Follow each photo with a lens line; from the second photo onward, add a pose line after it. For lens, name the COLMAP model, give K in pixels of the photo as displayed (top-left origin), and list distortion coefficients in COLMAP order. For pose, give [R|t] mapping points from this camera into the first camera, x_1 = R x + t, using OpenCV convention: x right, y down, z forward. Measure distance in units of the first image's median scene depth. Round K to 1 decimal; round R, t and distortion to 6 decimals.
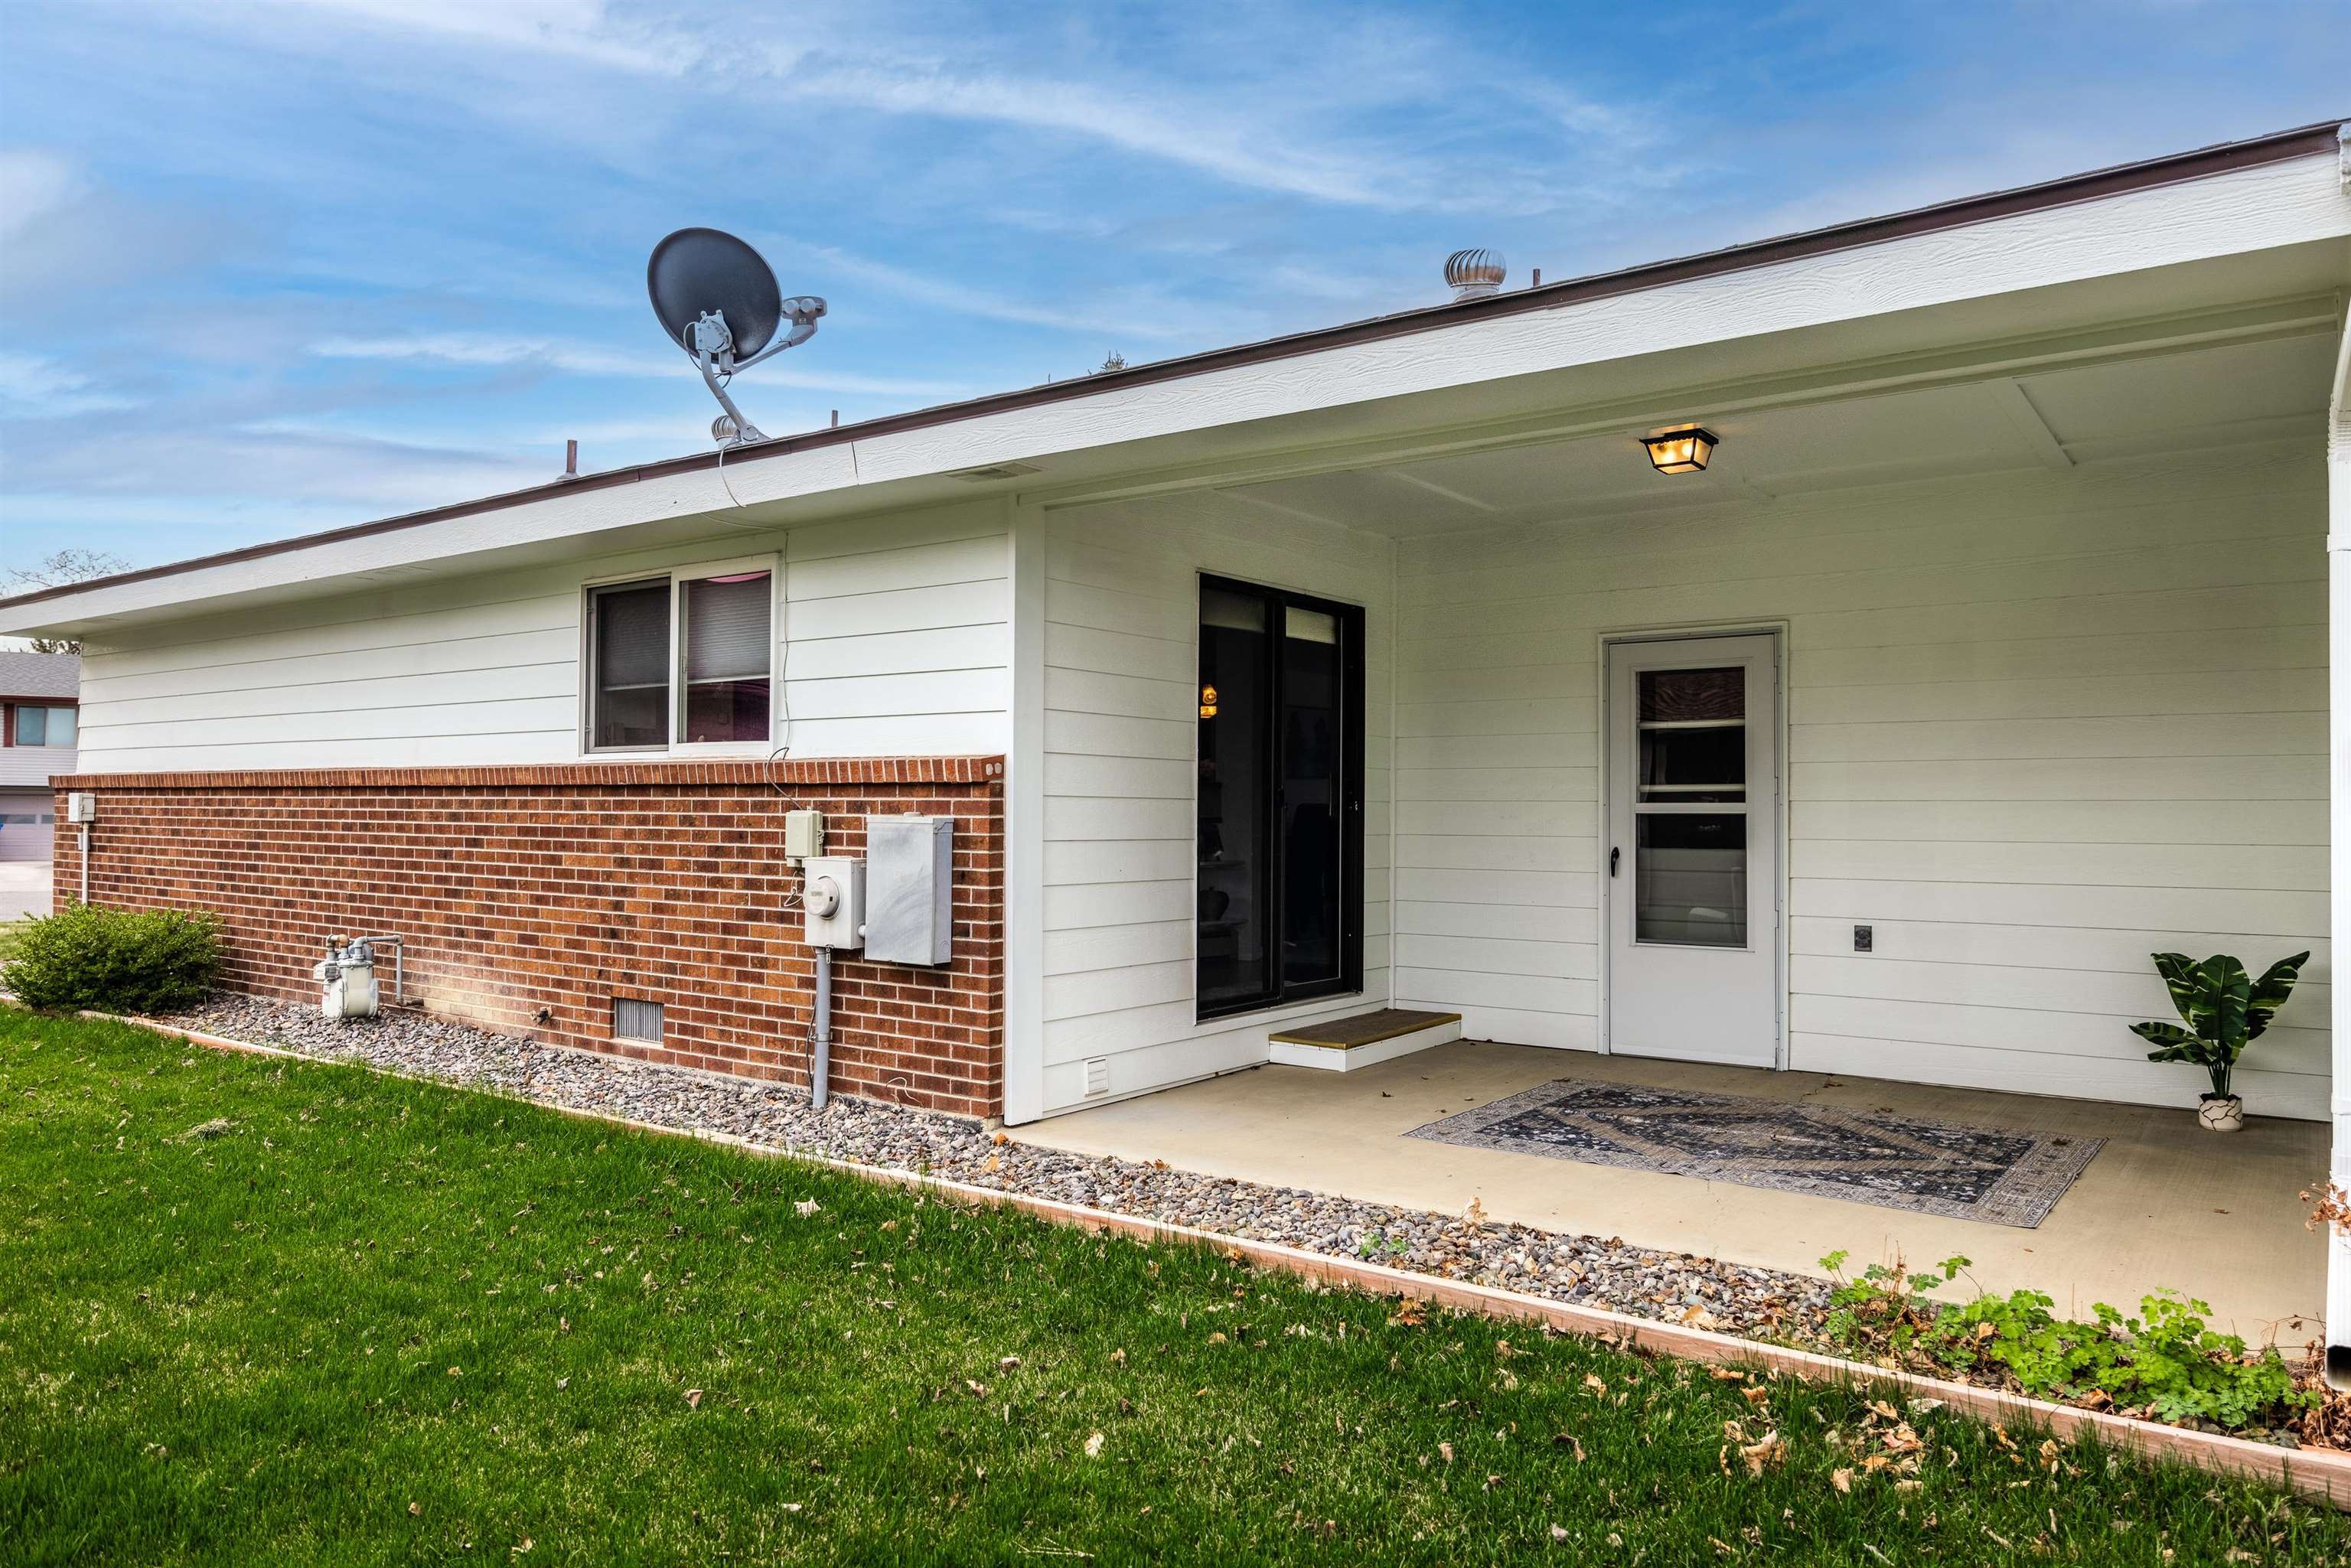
lens RADIAL K [[1551.3, 0, 1178.2], [0, 1551.3, 763.1], [0, 0, 1]] dist [-0.002542, -0.004650]
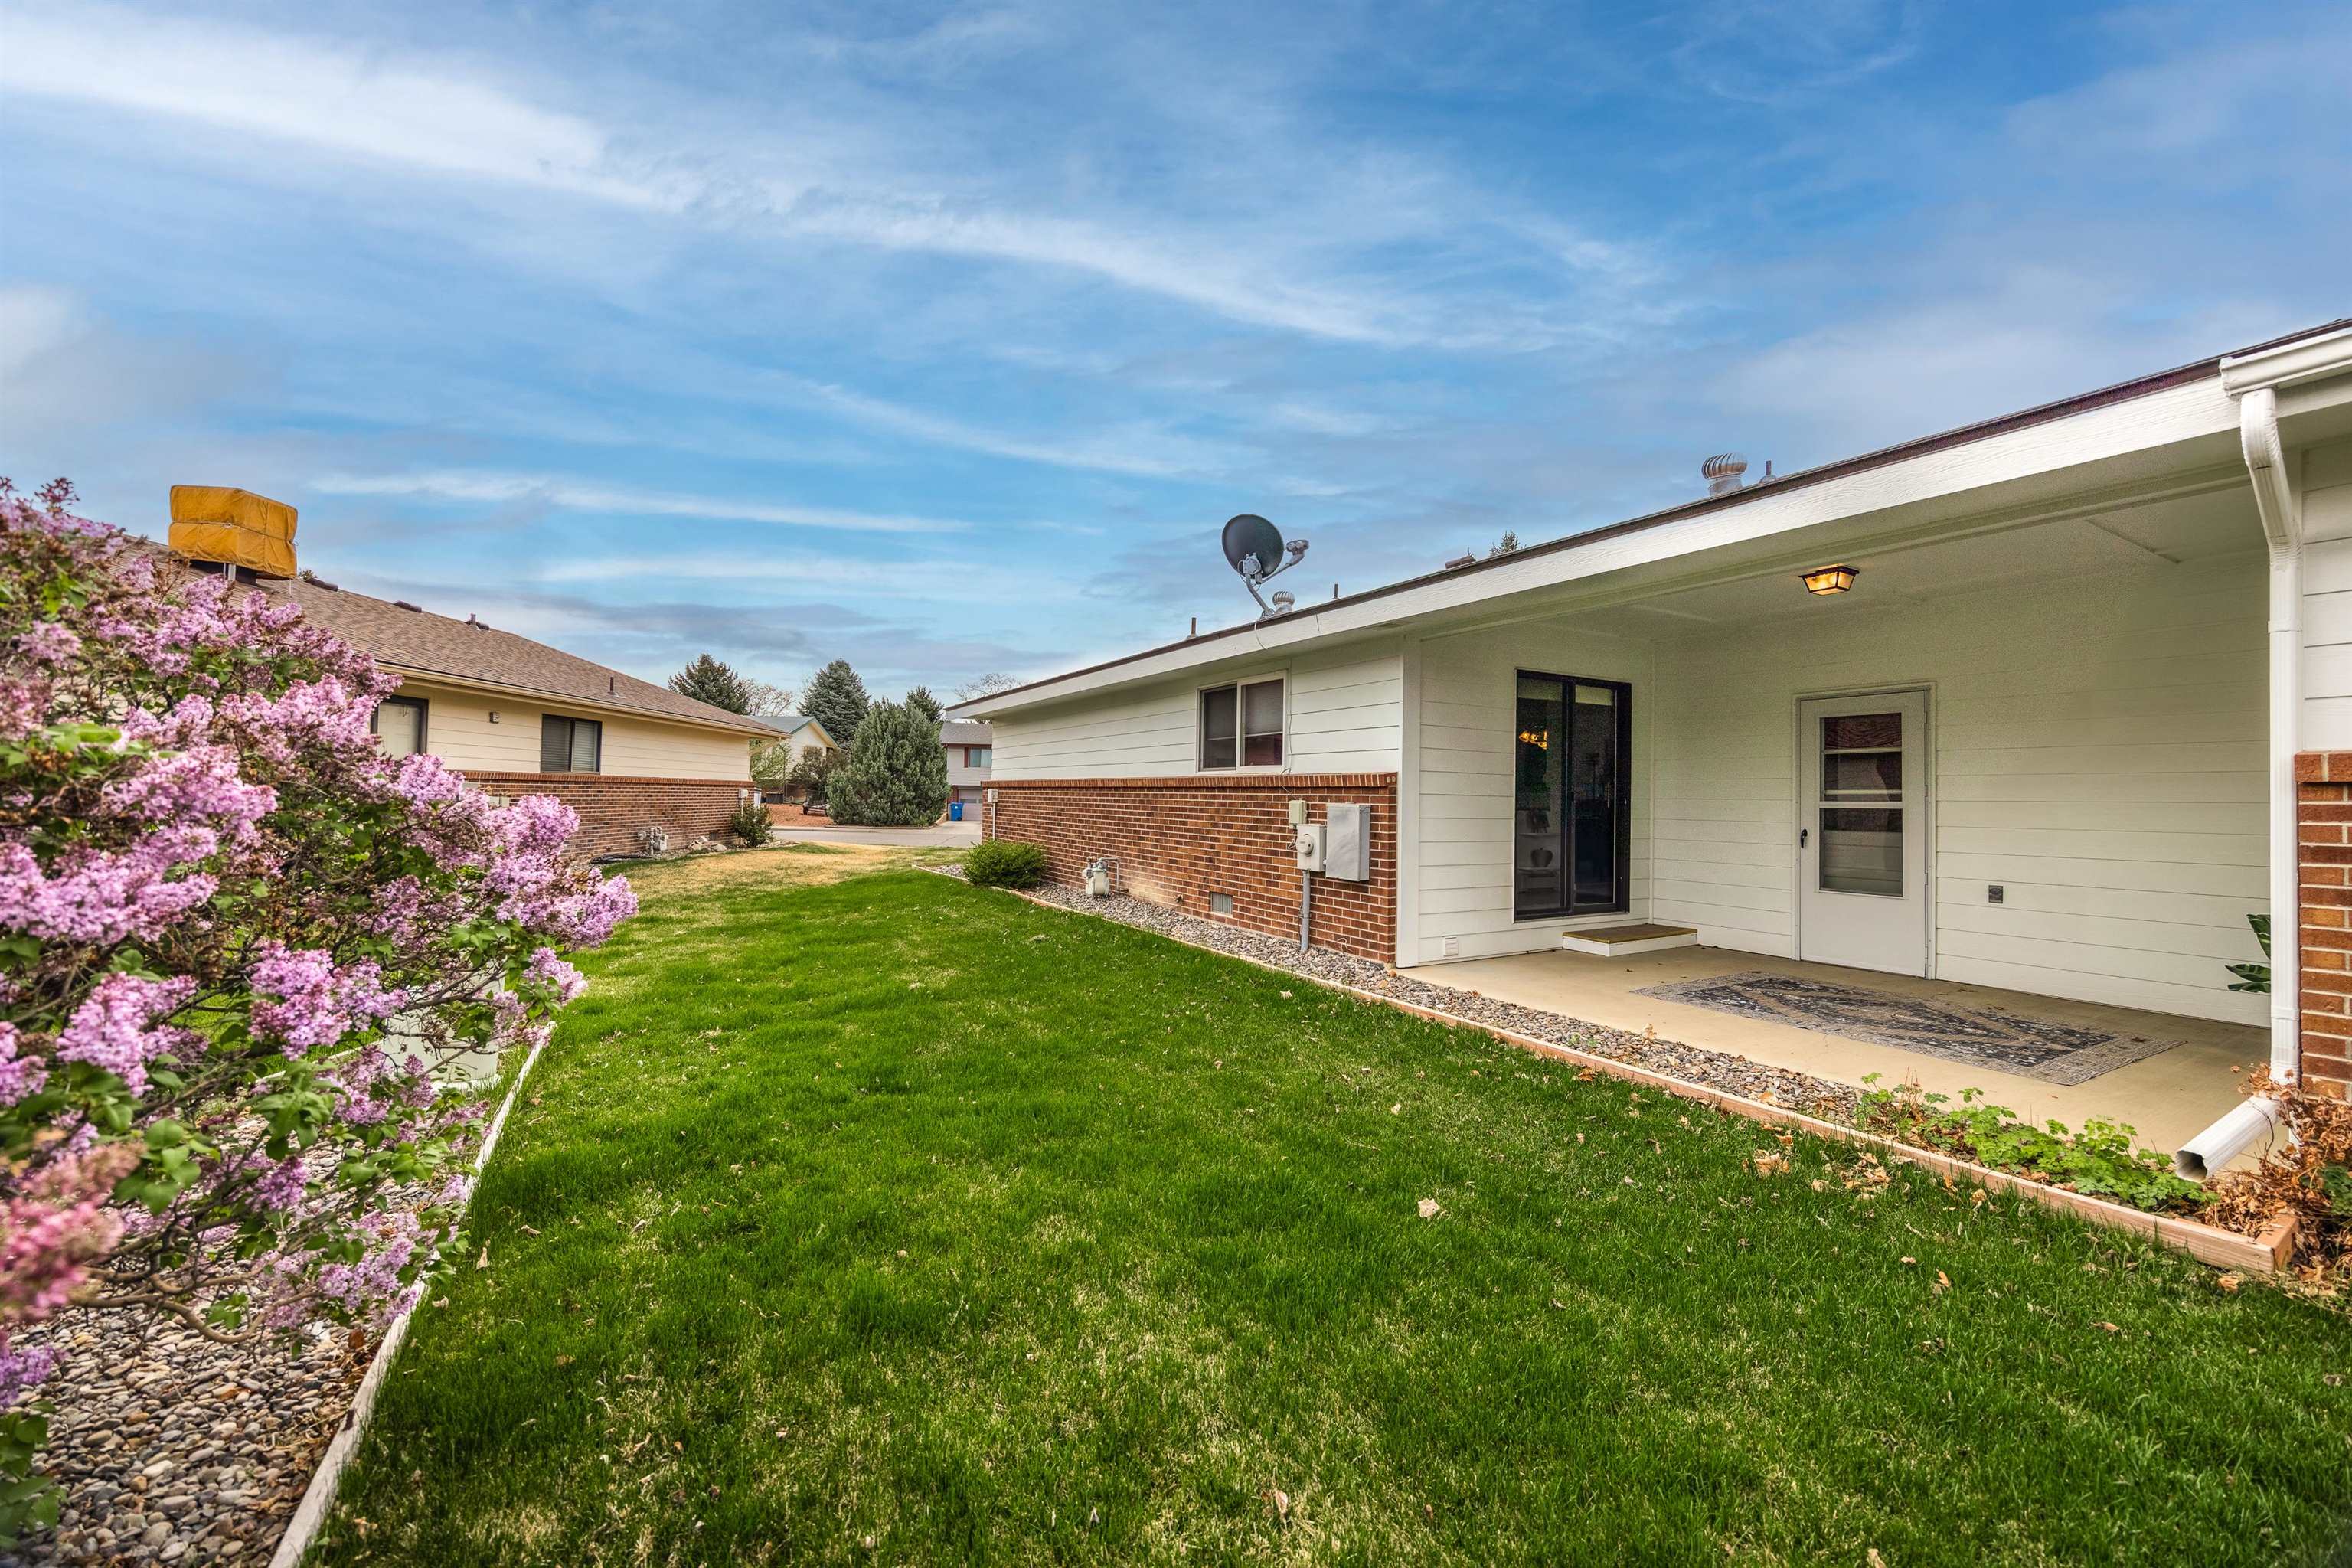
lens RADIAL K [[902.5, 0, 1193.8], [0, 902.5, 765.6], [0, 0, 1]] dist [-0.004900, 0.000009]
pose [[0.920584, -0.004607, -0.390518, 0.089403], [0.000786, 0.999950, -0.009945, -0.002467], [0.390545, 0.008848, 0.920541, -0.113039]]
